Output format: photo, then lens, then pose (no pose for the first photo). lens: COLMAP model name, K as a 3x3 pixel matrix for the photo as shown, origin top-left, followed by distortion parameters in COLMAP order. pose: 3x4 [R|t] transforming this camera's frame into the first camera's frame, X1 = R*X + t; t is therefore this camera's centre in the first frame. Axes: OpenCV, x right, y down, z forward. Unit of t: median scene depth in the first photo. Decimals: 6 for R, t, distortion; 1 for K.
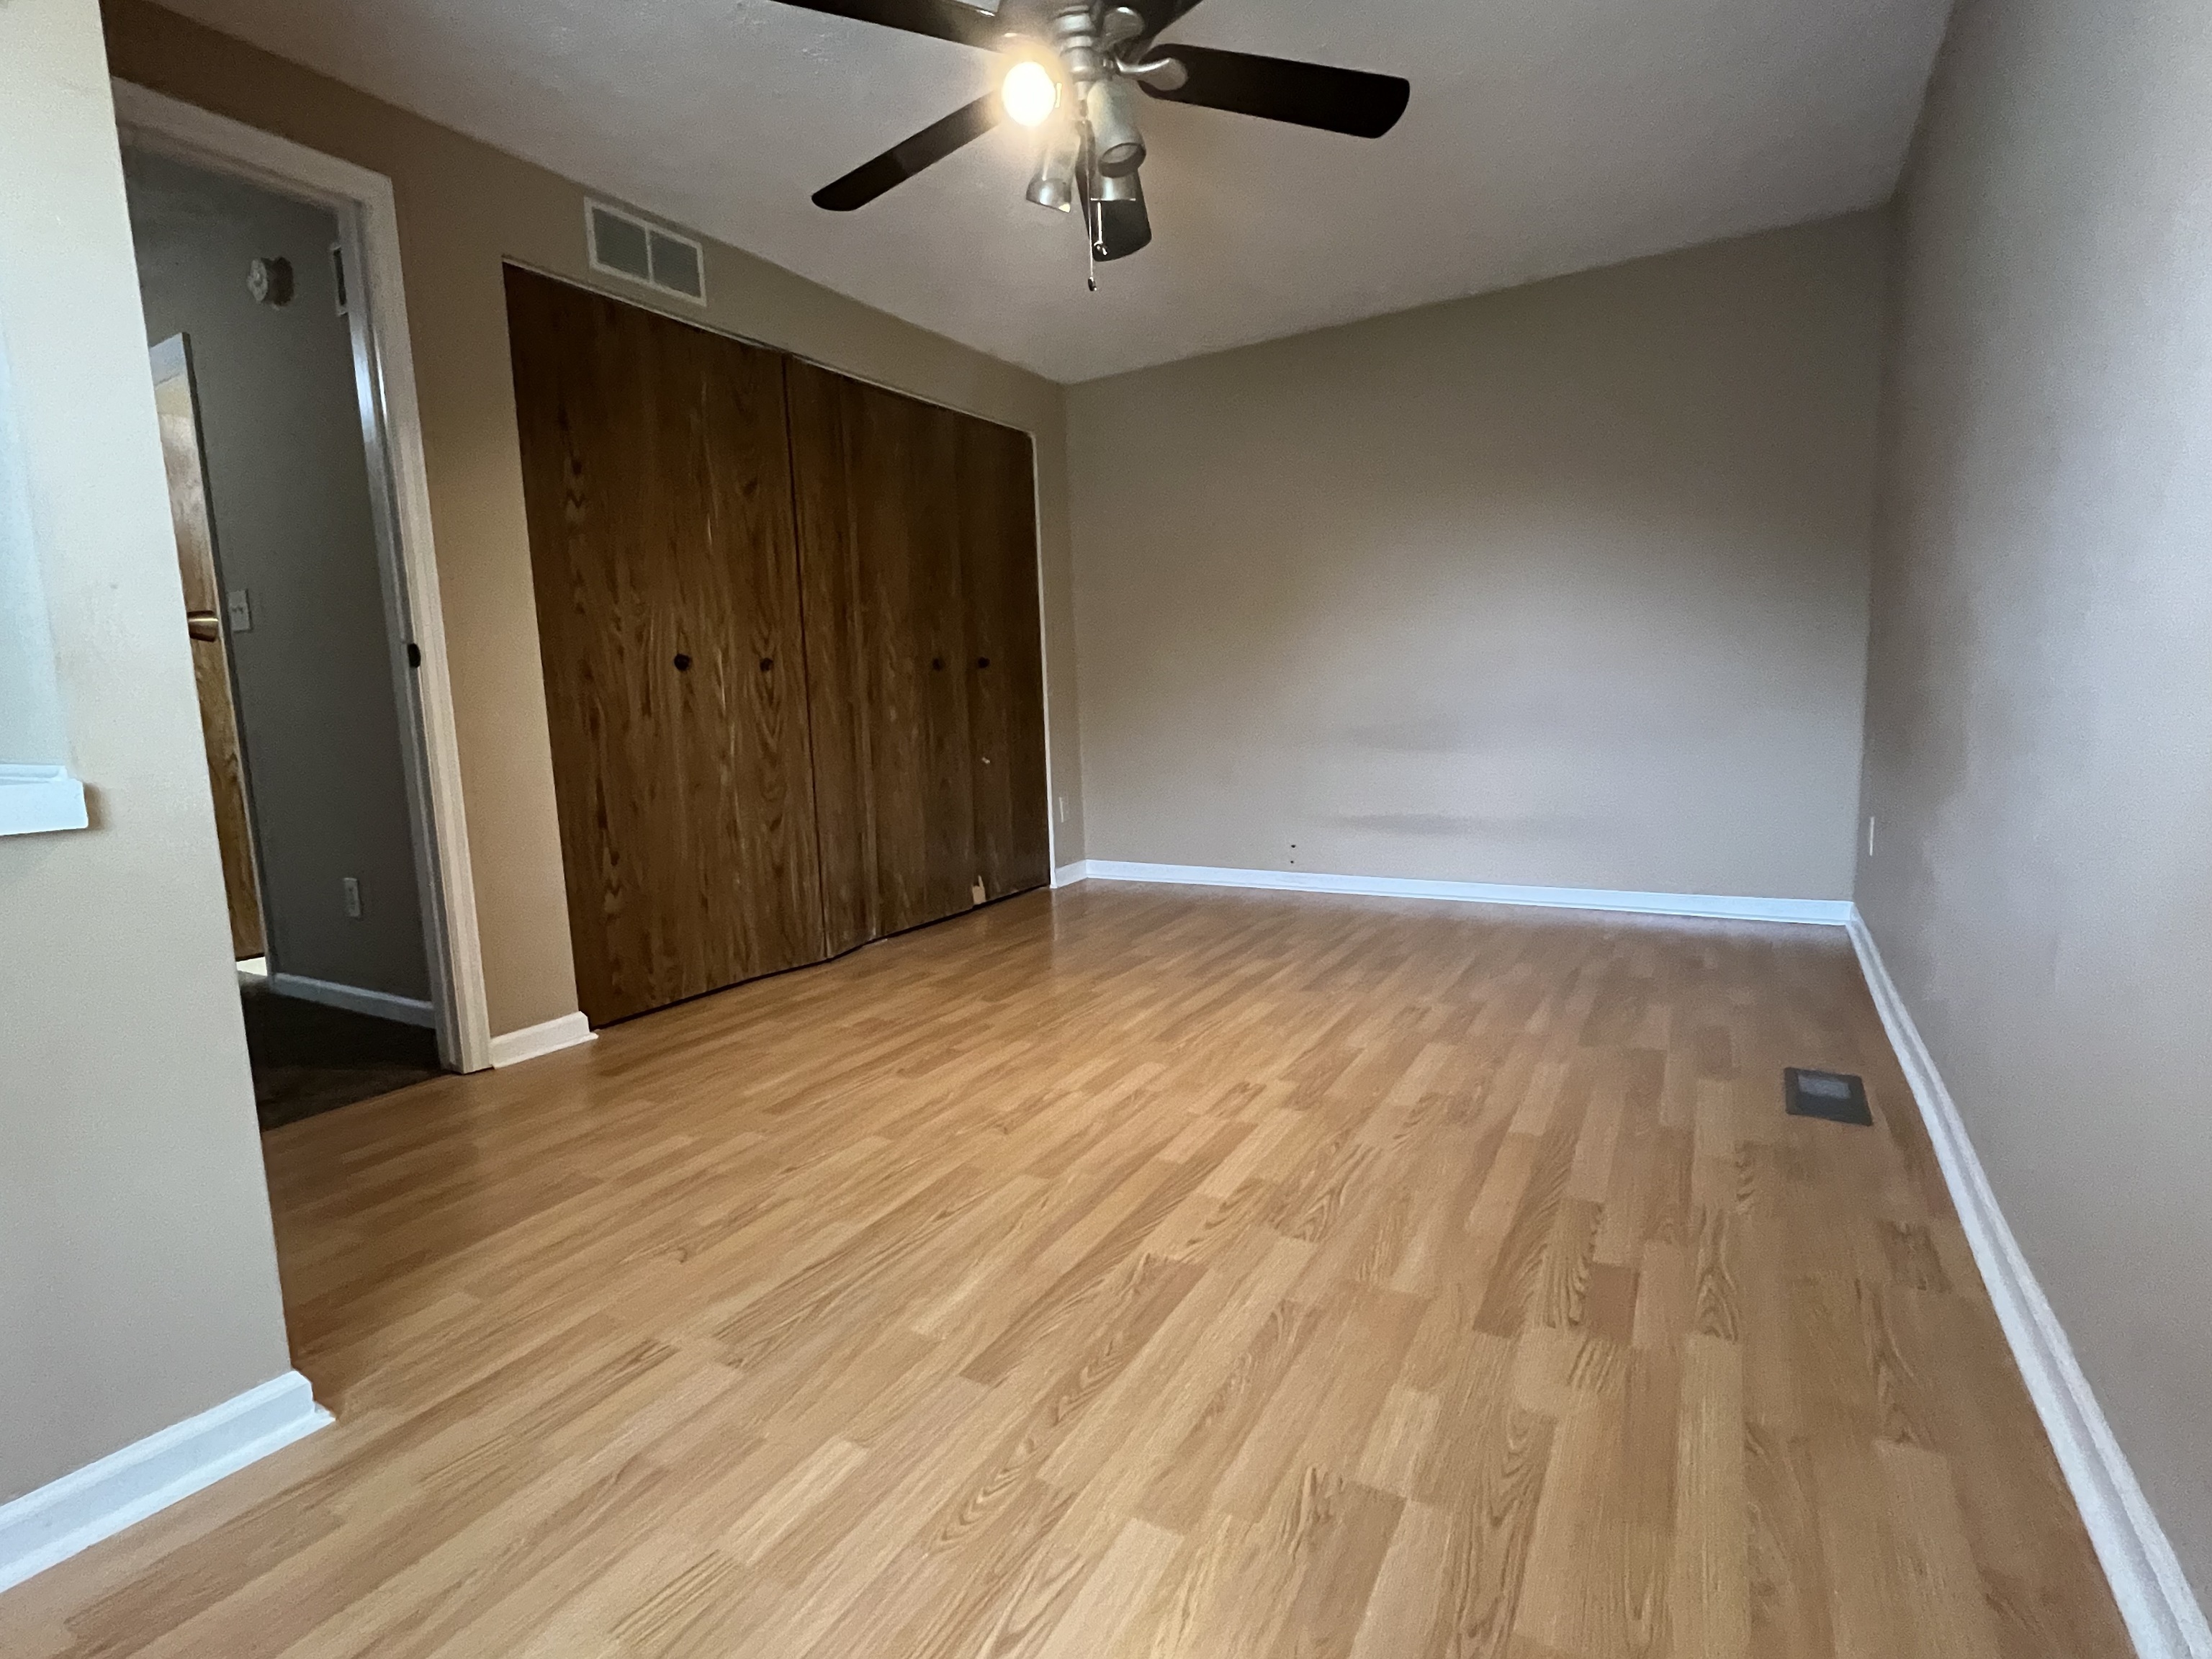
lens RADIAL K [[1063.6, 0, 1095.2], [0, 1063.6, 826.6], [0, 0, 1]] dist [-0.002470, 0.001473]
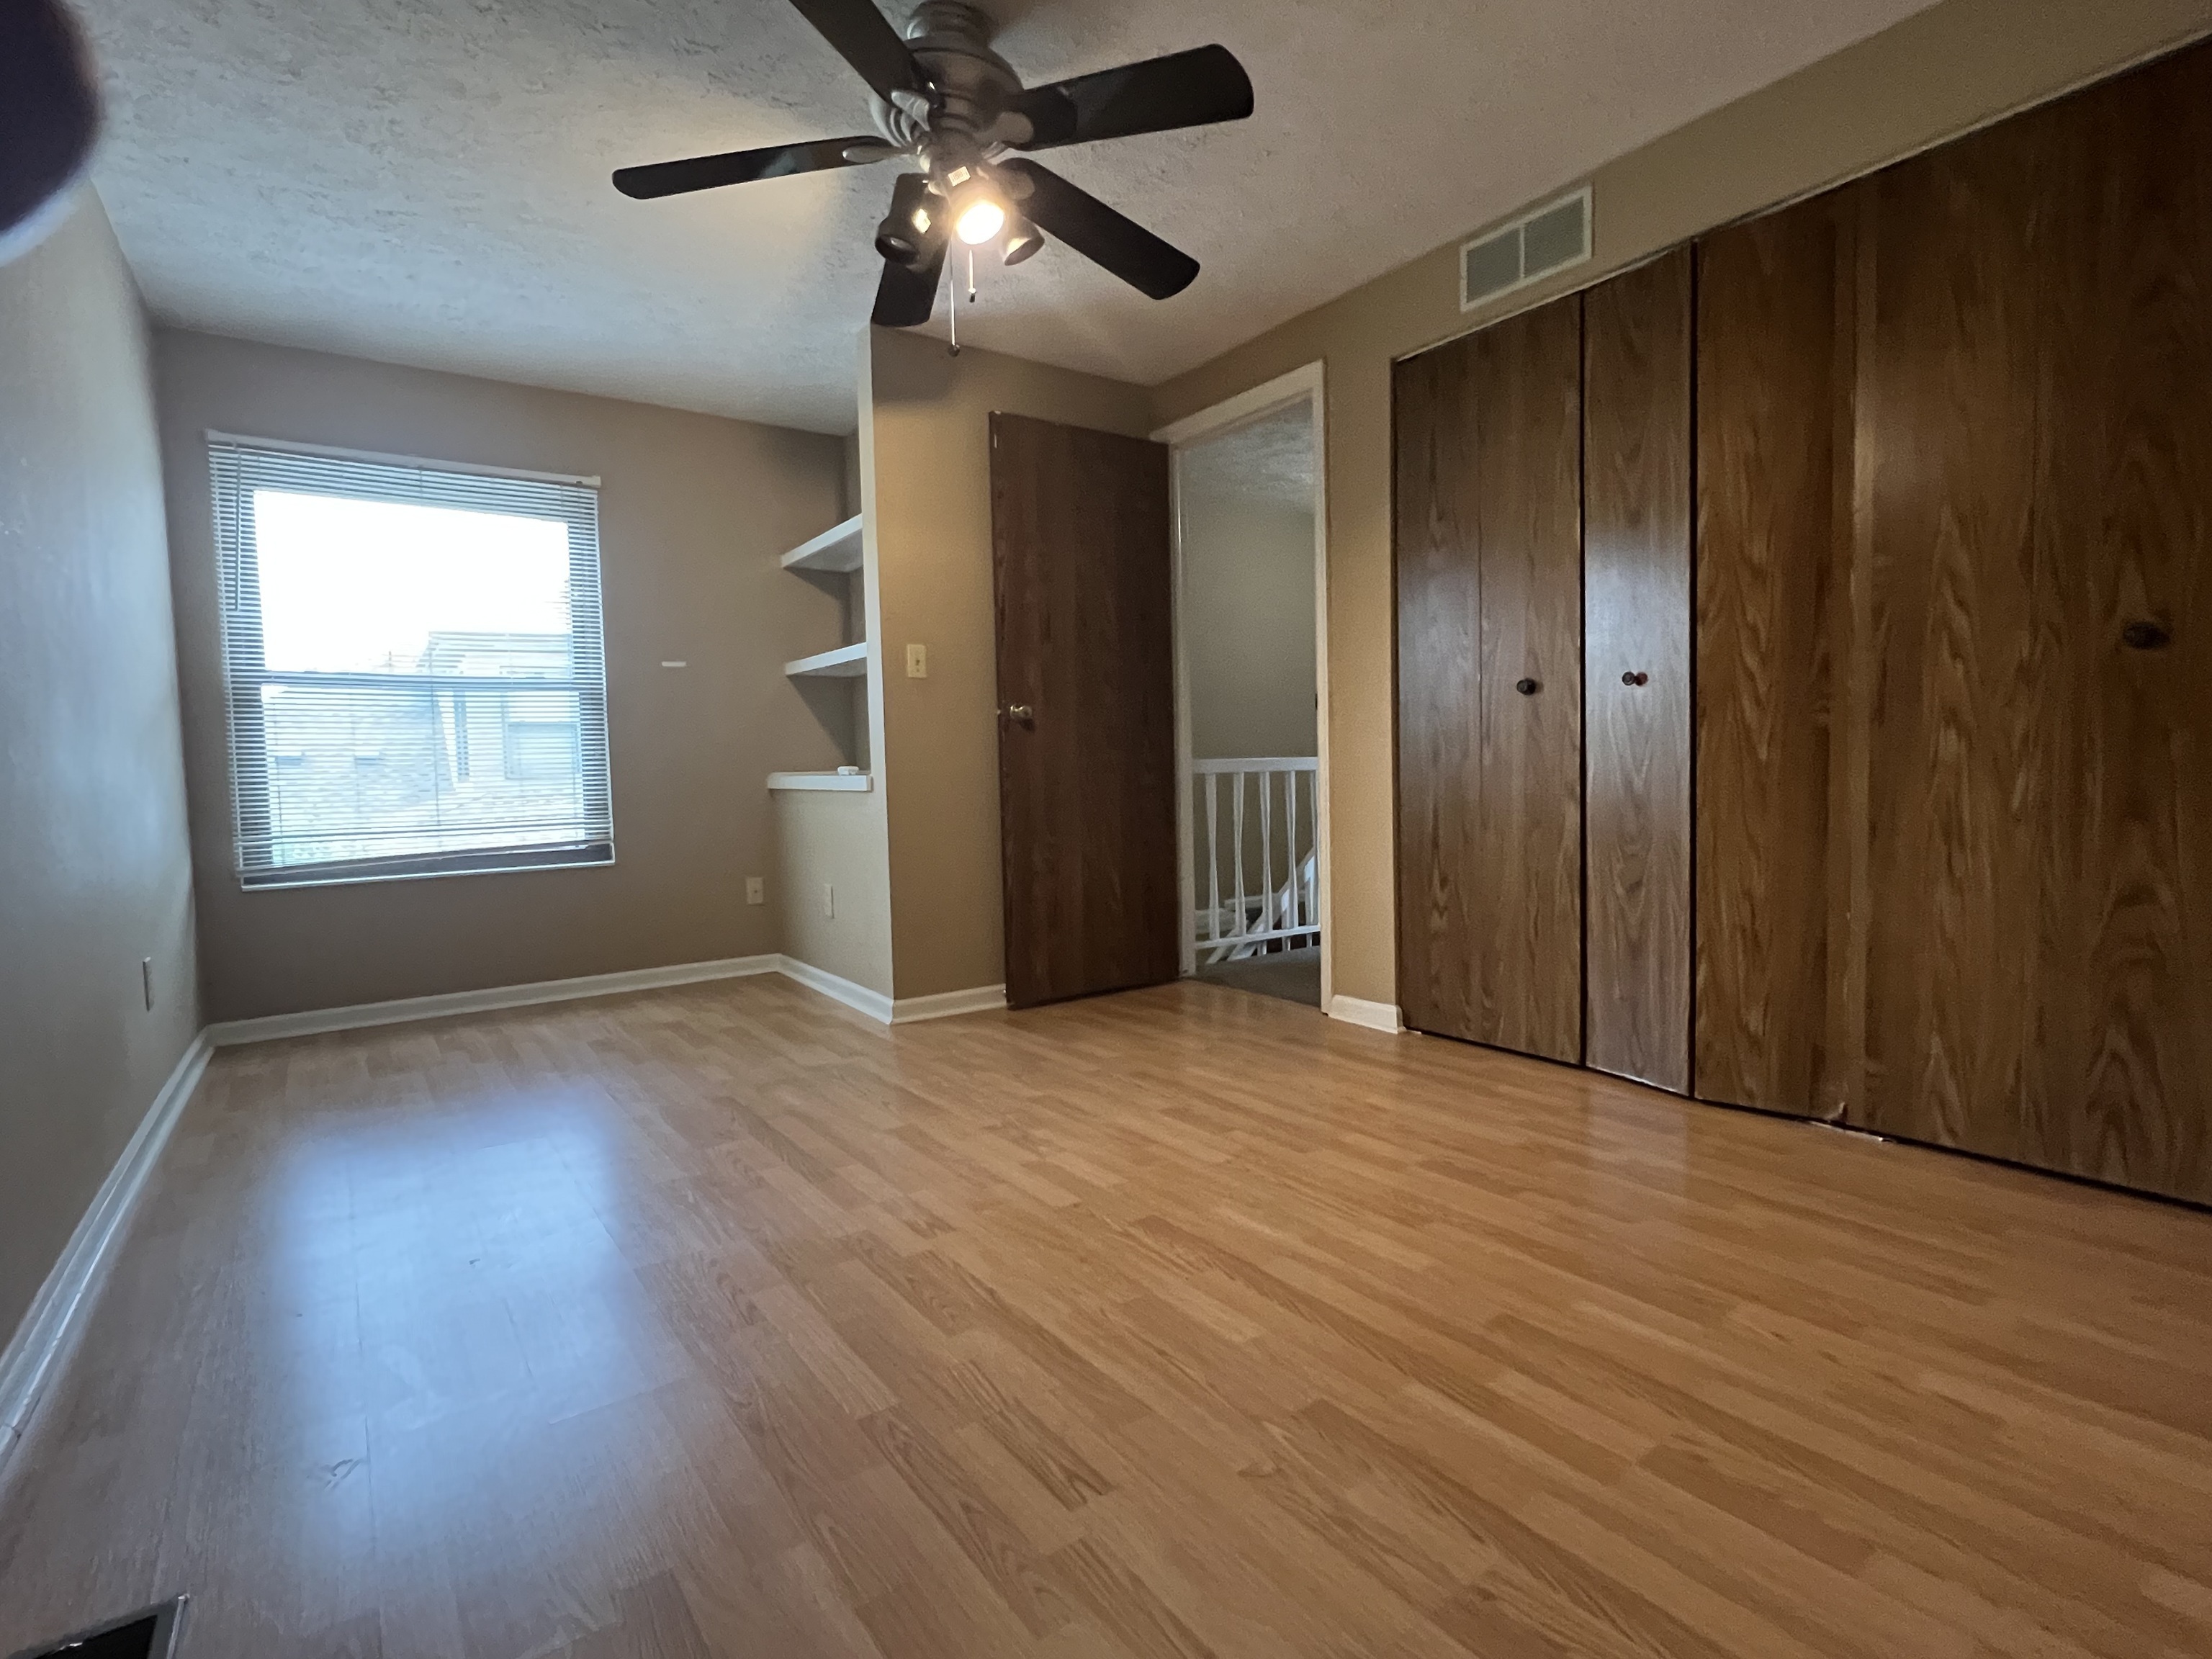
lens RADIAL K [[1063.6, 0, 1092.7], [0, 1063.6, 827.6], [0, 0, 1]] dist [-0.002470, 0.001473]
pose [[-0.404546, 0.102484, -0.908757, 0.680139], [-0.069129, 0.987431, 0.142130, -0.157833], [0.911901, 0.120320, -0.392376, 1.168623]]
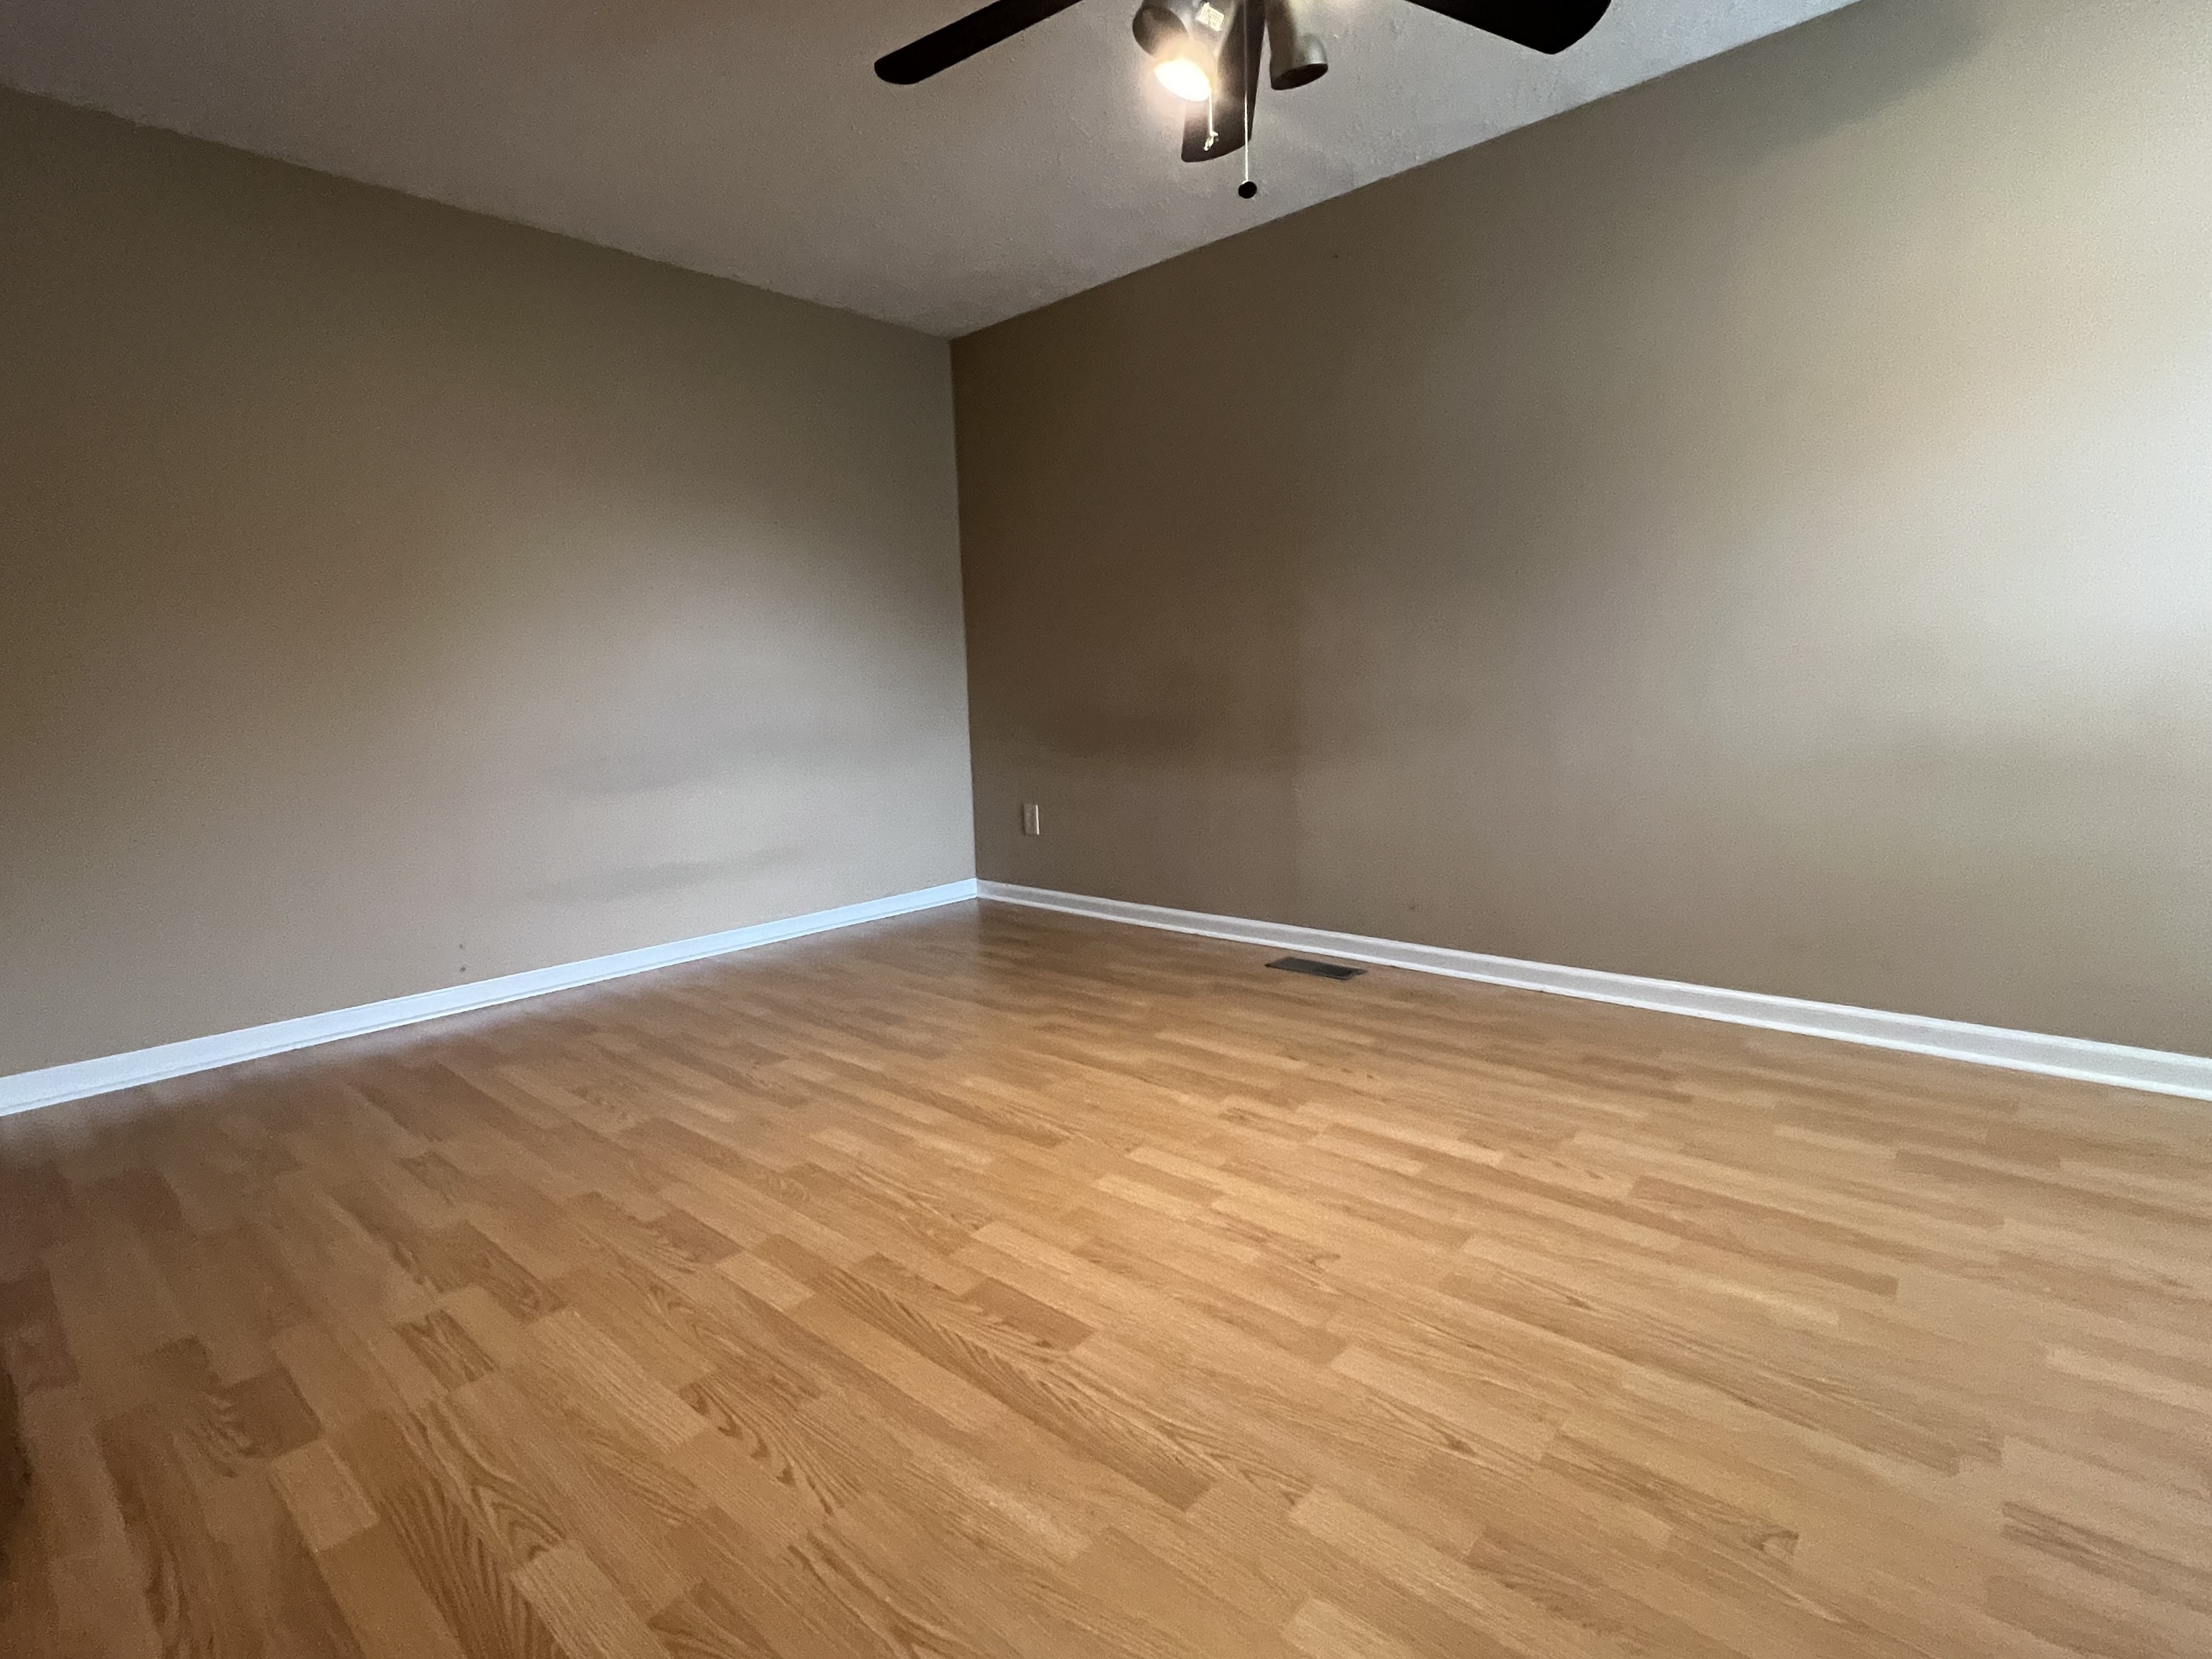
lens RADIAL K [[1063.6, 0, 1093.1], [0, 1063.6, 831.3], [0, 0, 1]] dist [-0.002470, 0.001473]
pose [[0.198786, -0.101703, 0.974752, -0.645937], [0.145049, 0.986700, 0.073370, -0.075508], [-0.969250, 0.126802, 0.210894, 0.745110]]
